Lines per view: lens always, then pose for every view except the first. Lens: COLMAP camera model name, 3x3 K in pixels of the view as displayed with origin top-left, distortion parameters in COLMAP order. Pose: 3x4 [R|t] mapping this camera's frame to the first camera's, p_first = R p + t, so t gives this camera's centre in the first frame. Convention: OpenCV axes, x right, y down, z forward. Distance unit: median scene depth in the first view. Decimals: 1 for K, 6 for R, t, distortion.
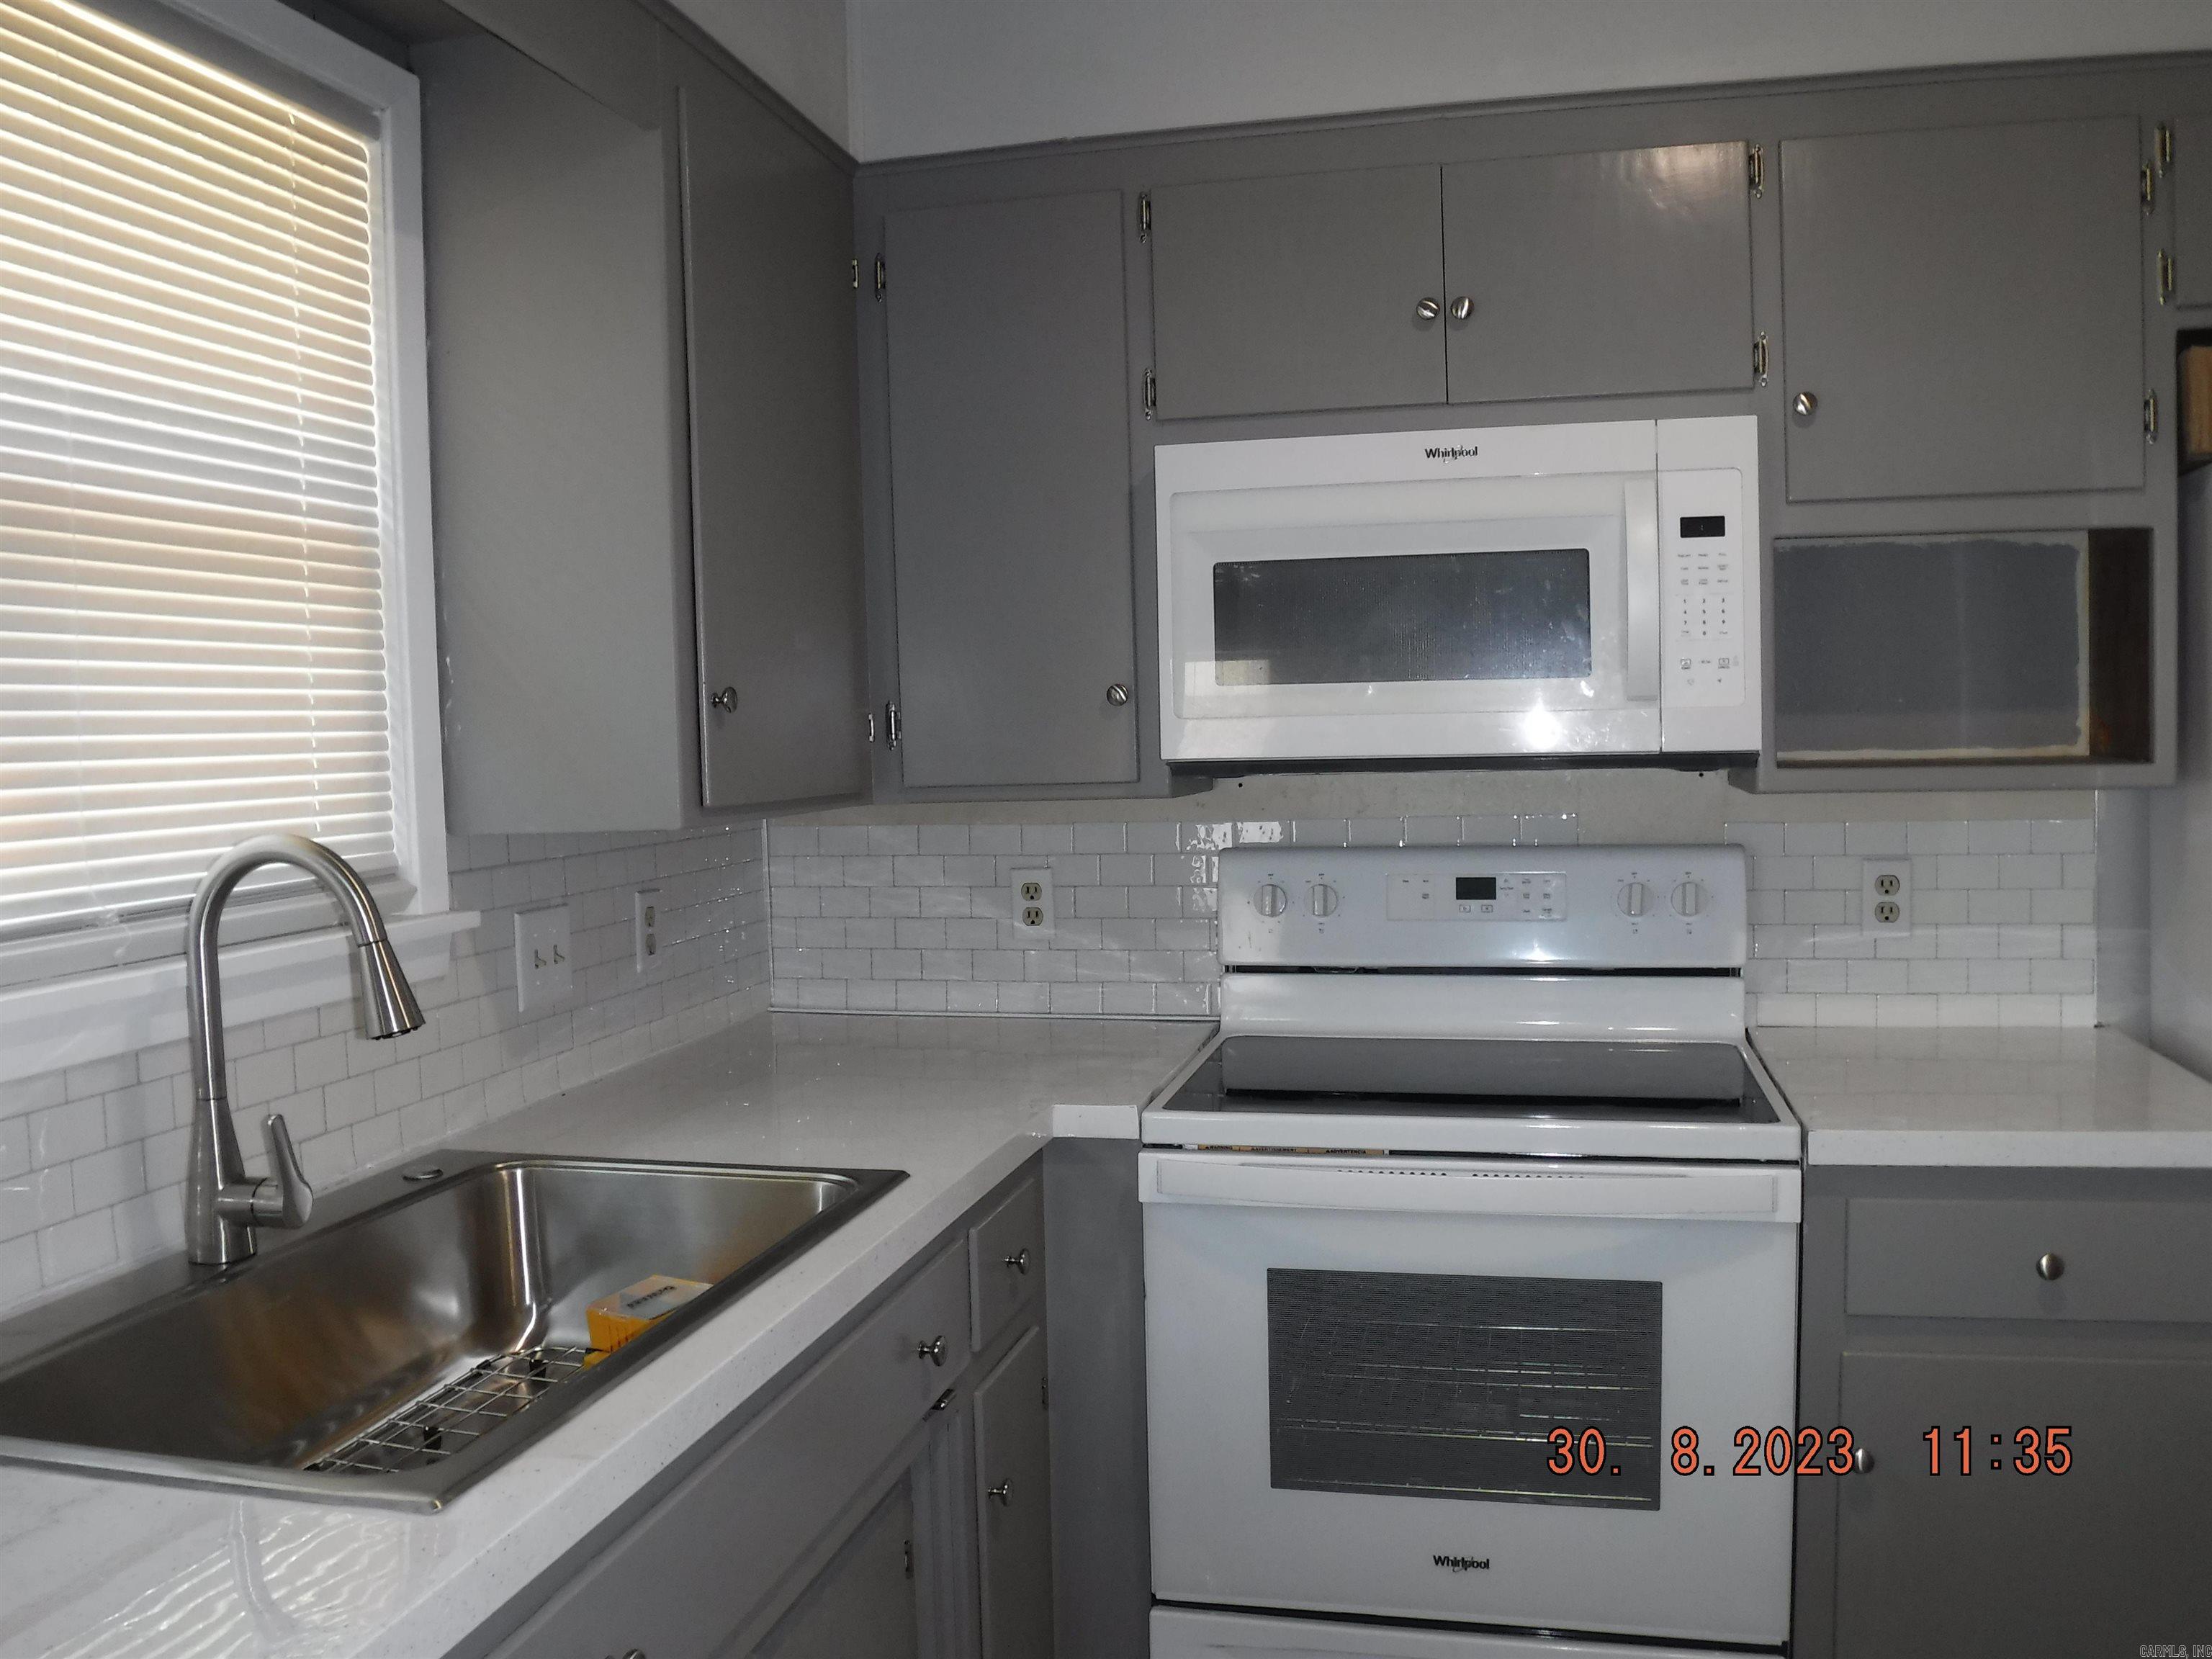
lens RADIAL K [[1813.0, 0, 1121.3], [0, 1813.0, 832.3], [0, 0, 1]] dist [-0.100575, 0.040657]
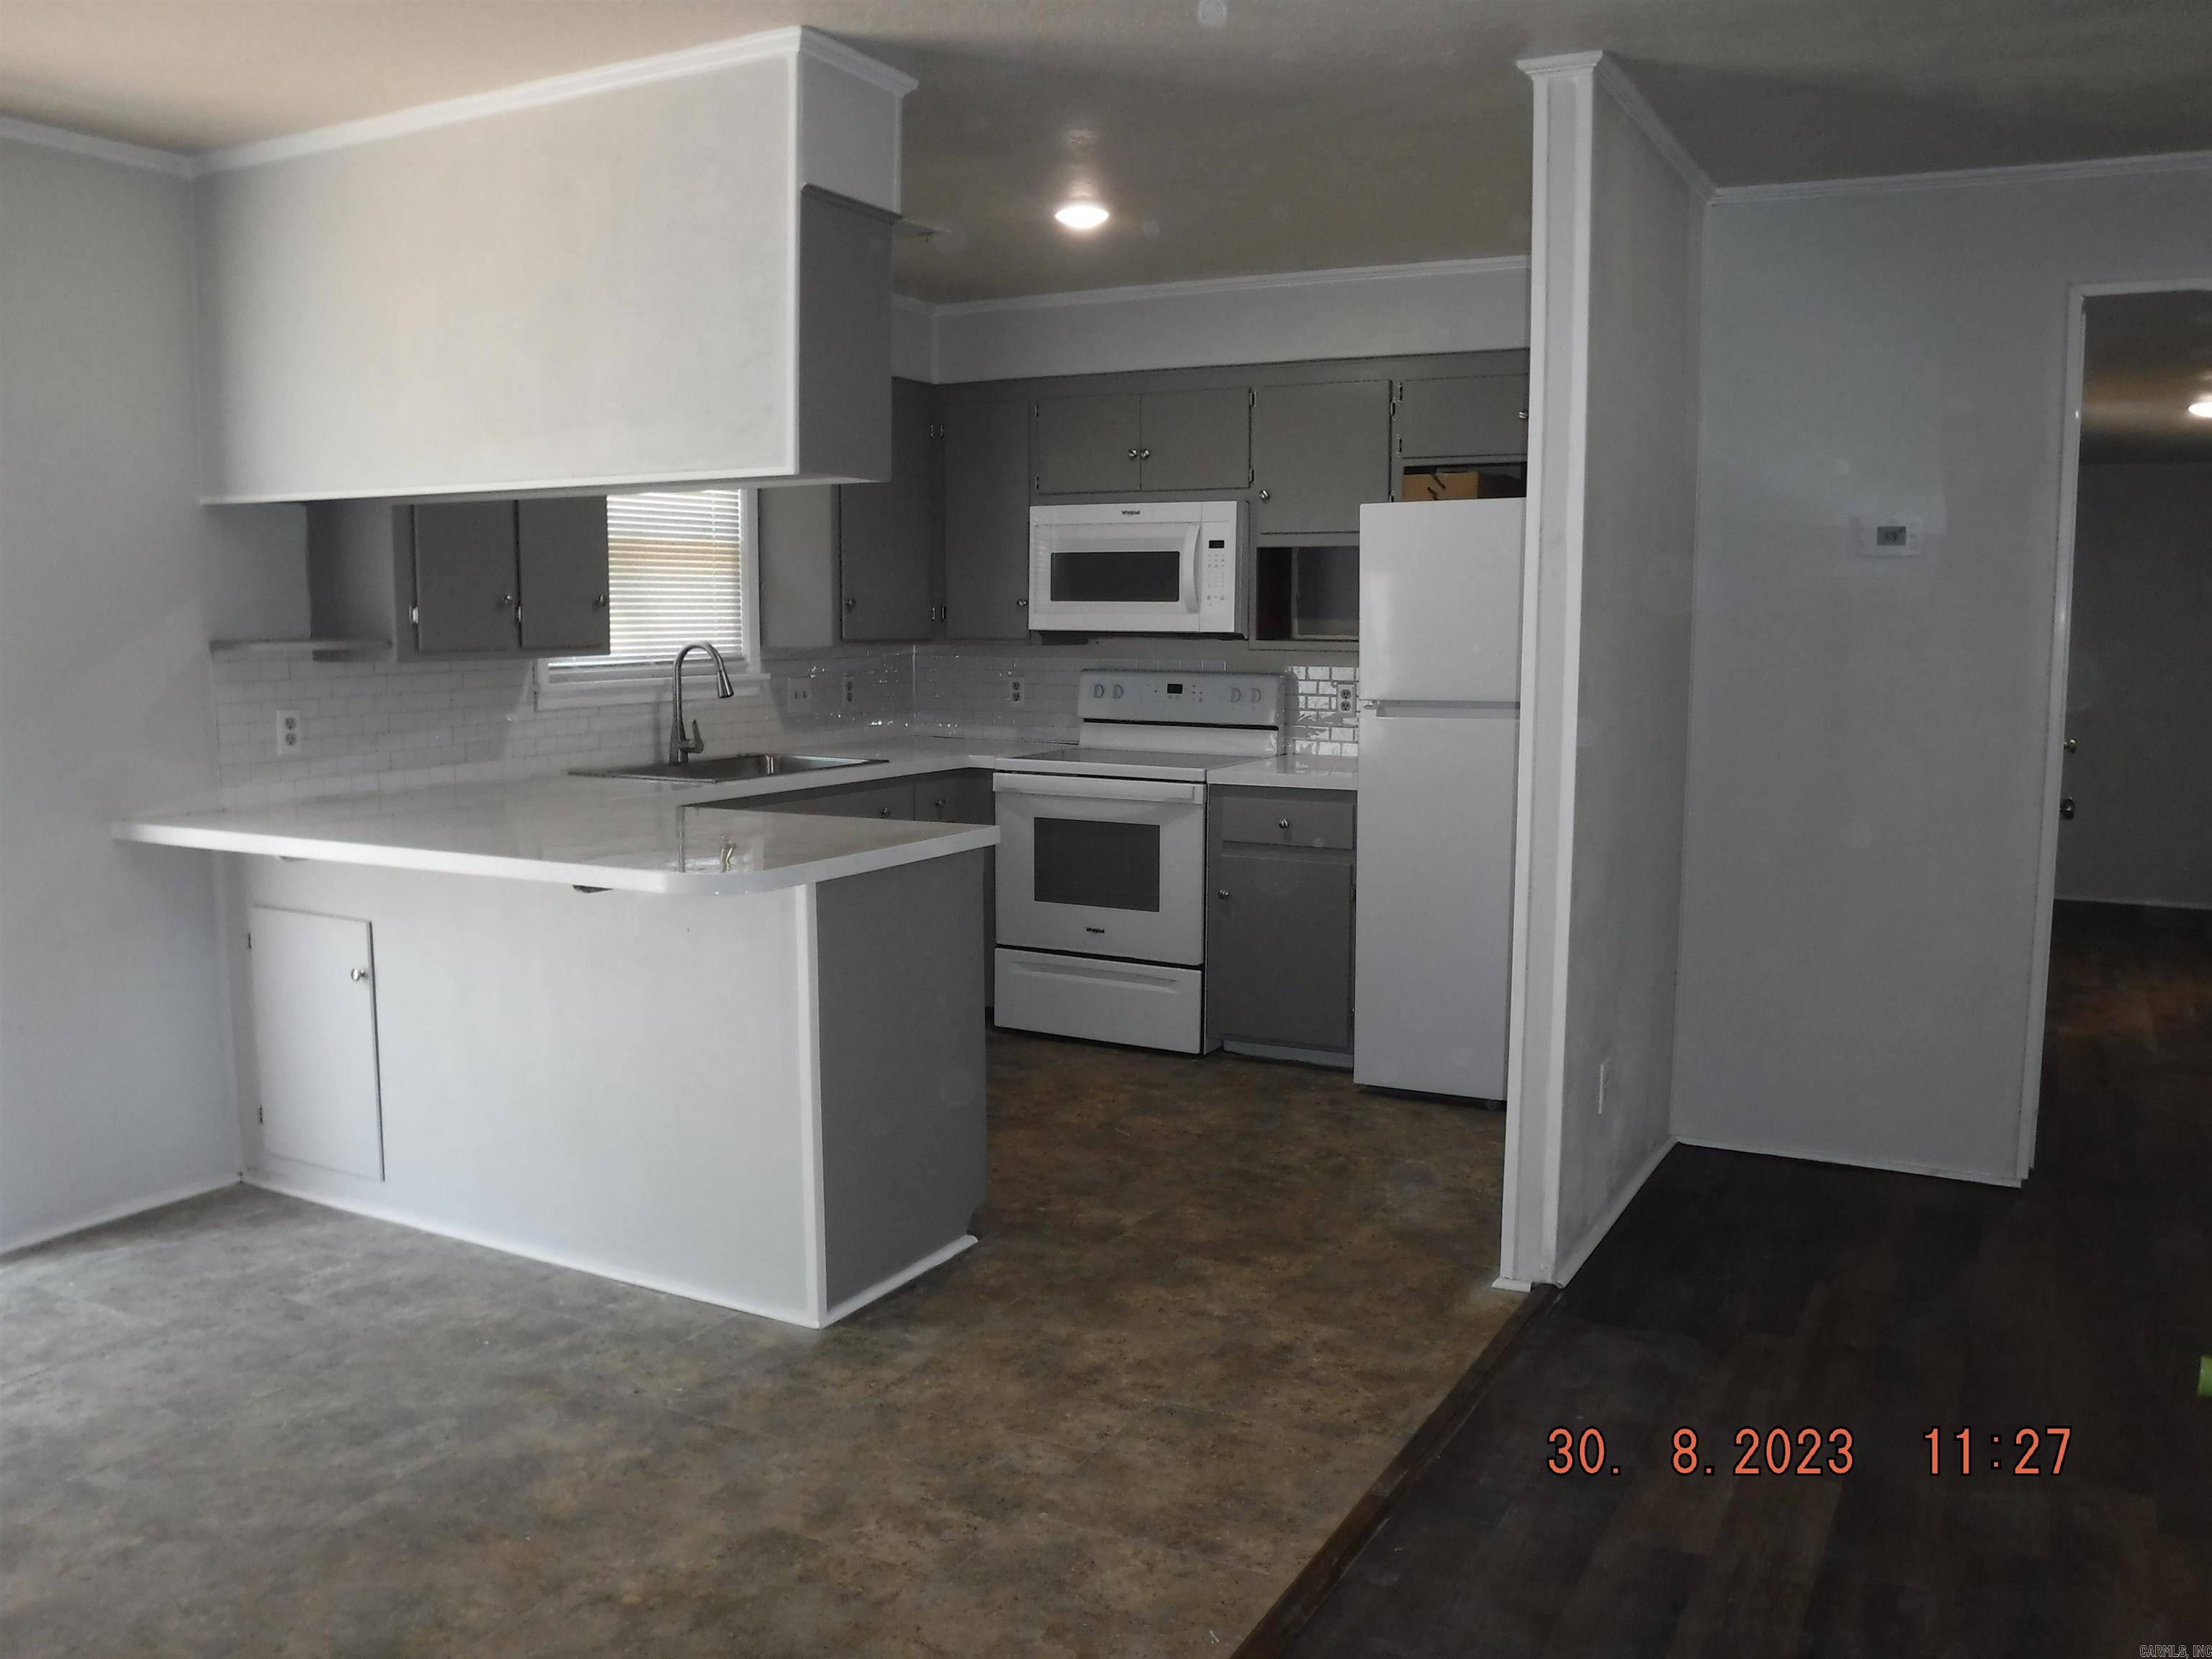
lens RADIAL K [[1813.0, 0, 1116.6], [0, 1813.0, 830.9], [0, 0, 1]] dist [-0.100575, 0.040657]
pose [[0.963600, 0.060461, -0.260423, 0.888526], [-0.043824, 0.996638, 0.069228, 0.065782], [0.263733, -0.055296, 0.963009, -1.558846]]
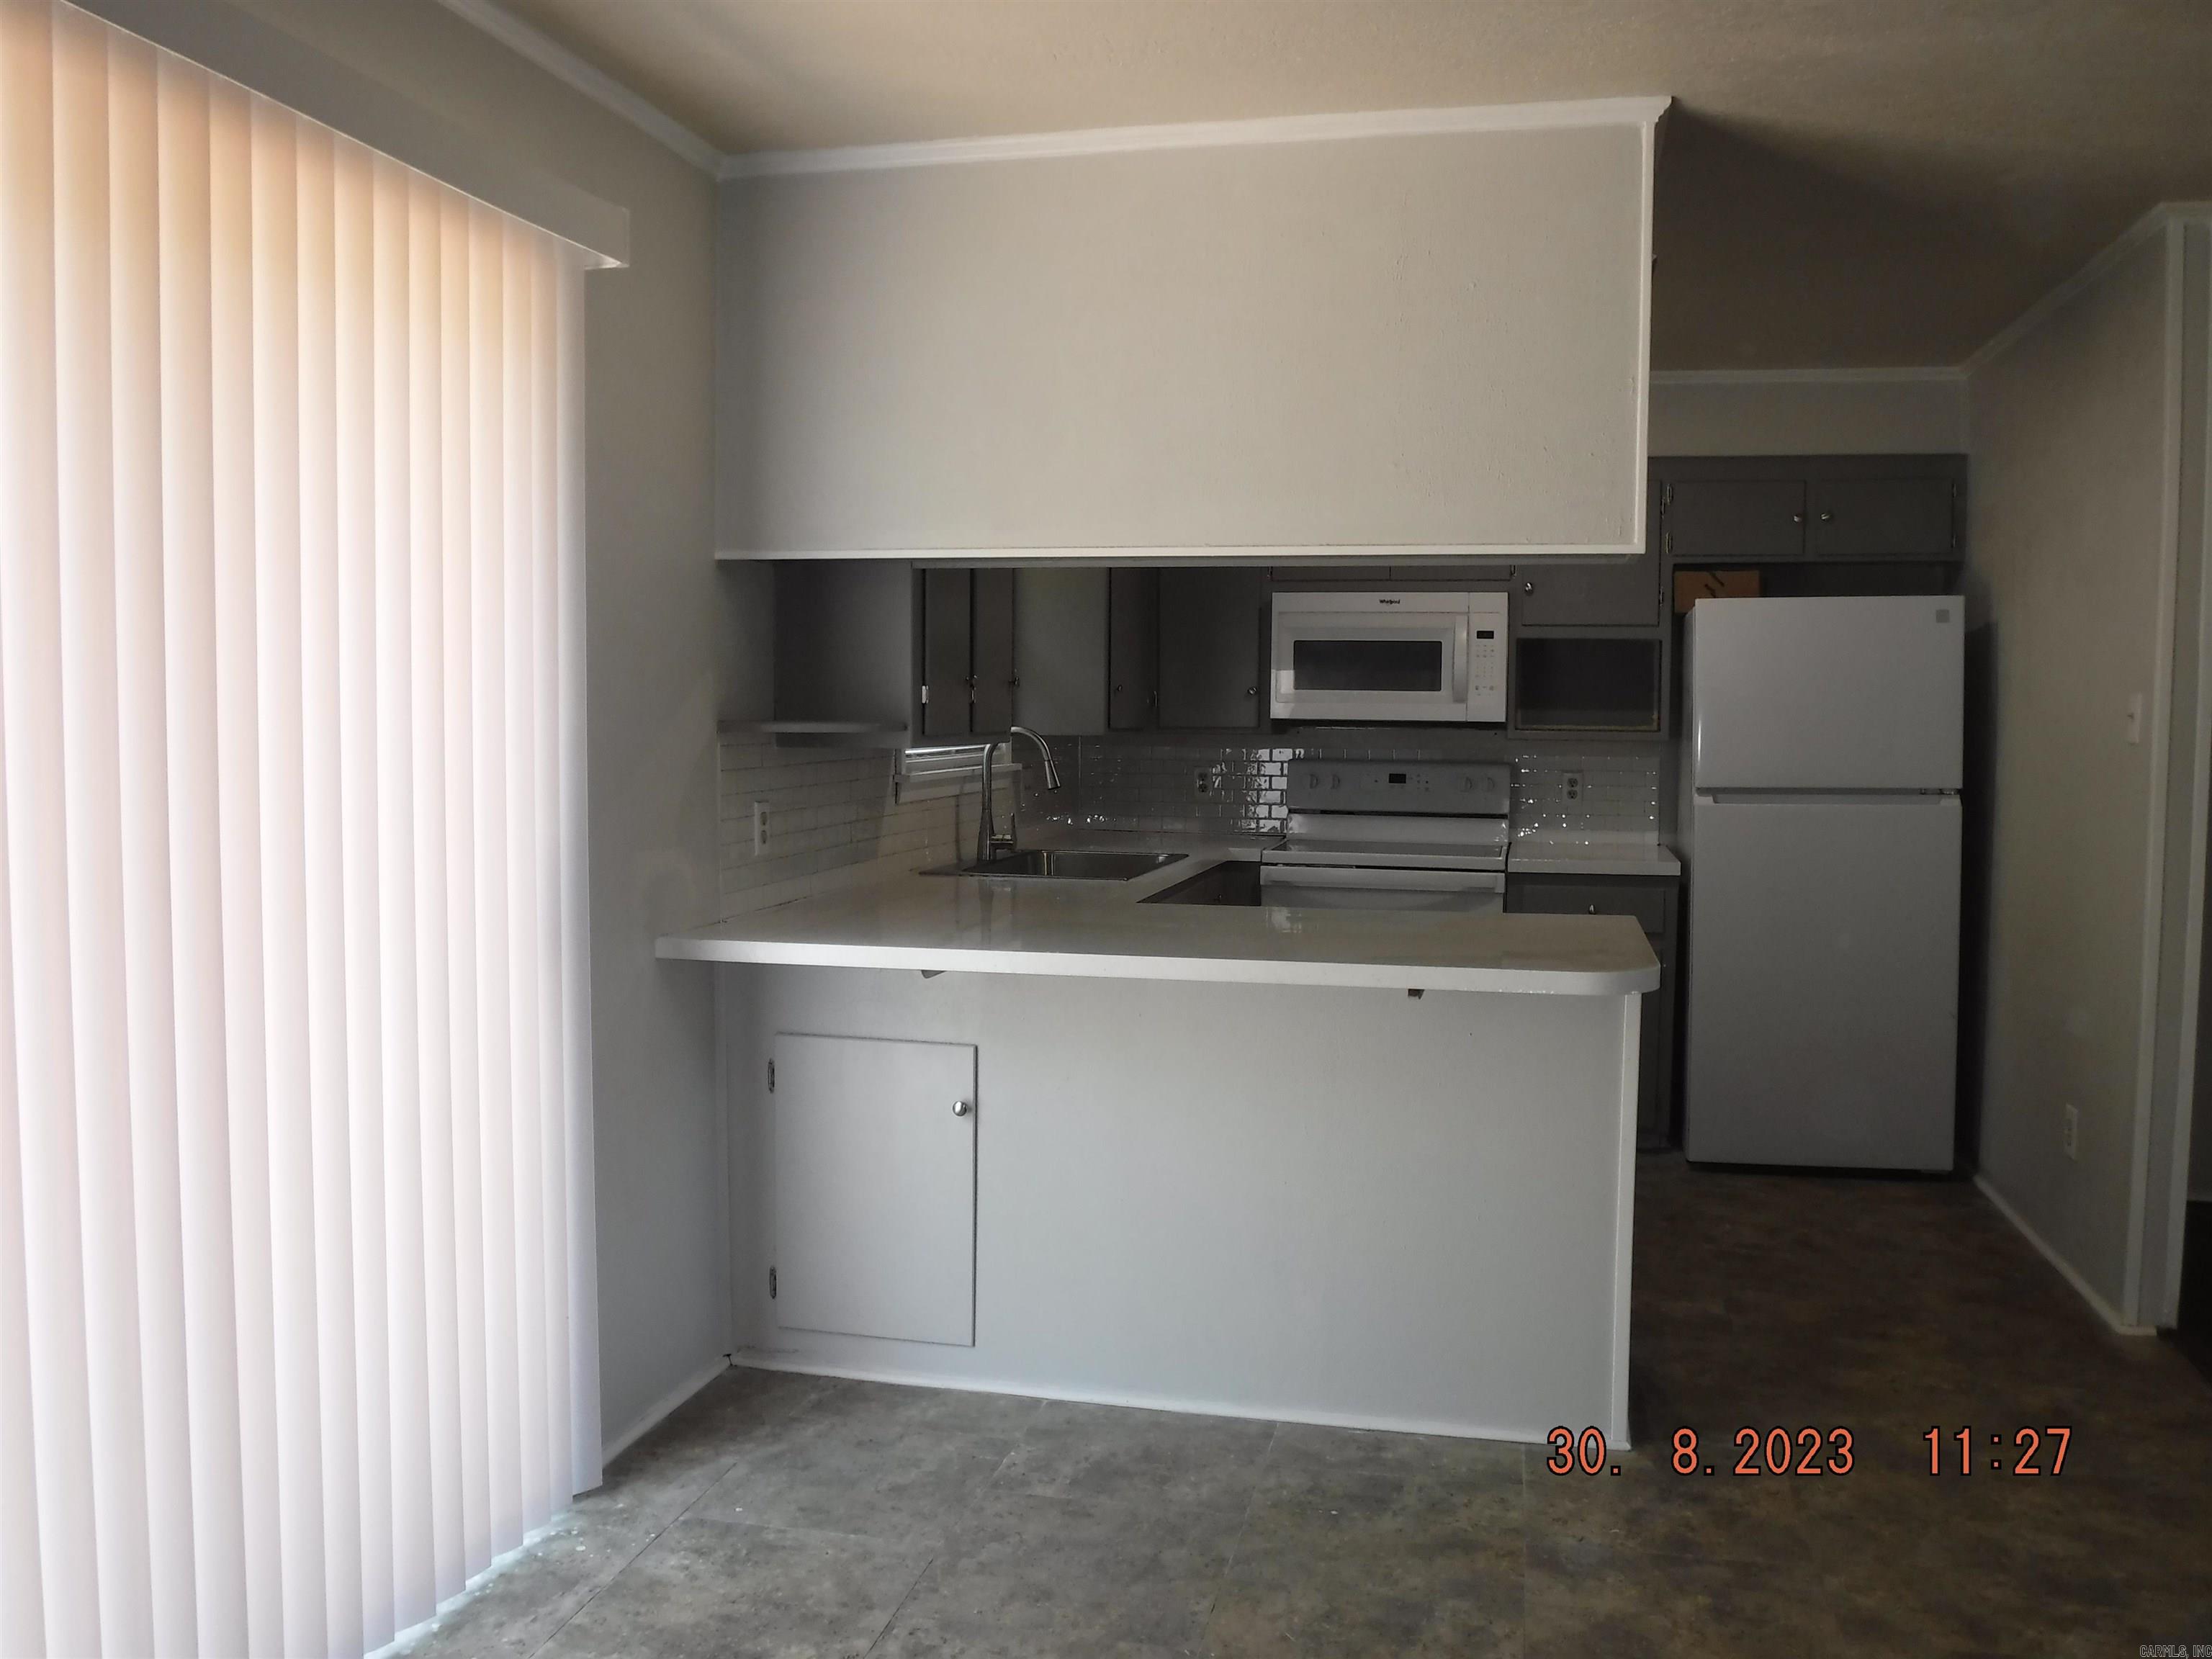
lens RADIAL K [[1813.0, 0, 1119.7], [0, 1813.0, 822.2], [0, 0, 1]] dist [-0.100575, 0.040657]
pose [[0.999415, 0.034186, -0.000226, -0.193584], [-0.034186, 0.999413, 0.002005, 0.113035], [0.000295, -0.001996, 0.999998, -1.609529]]
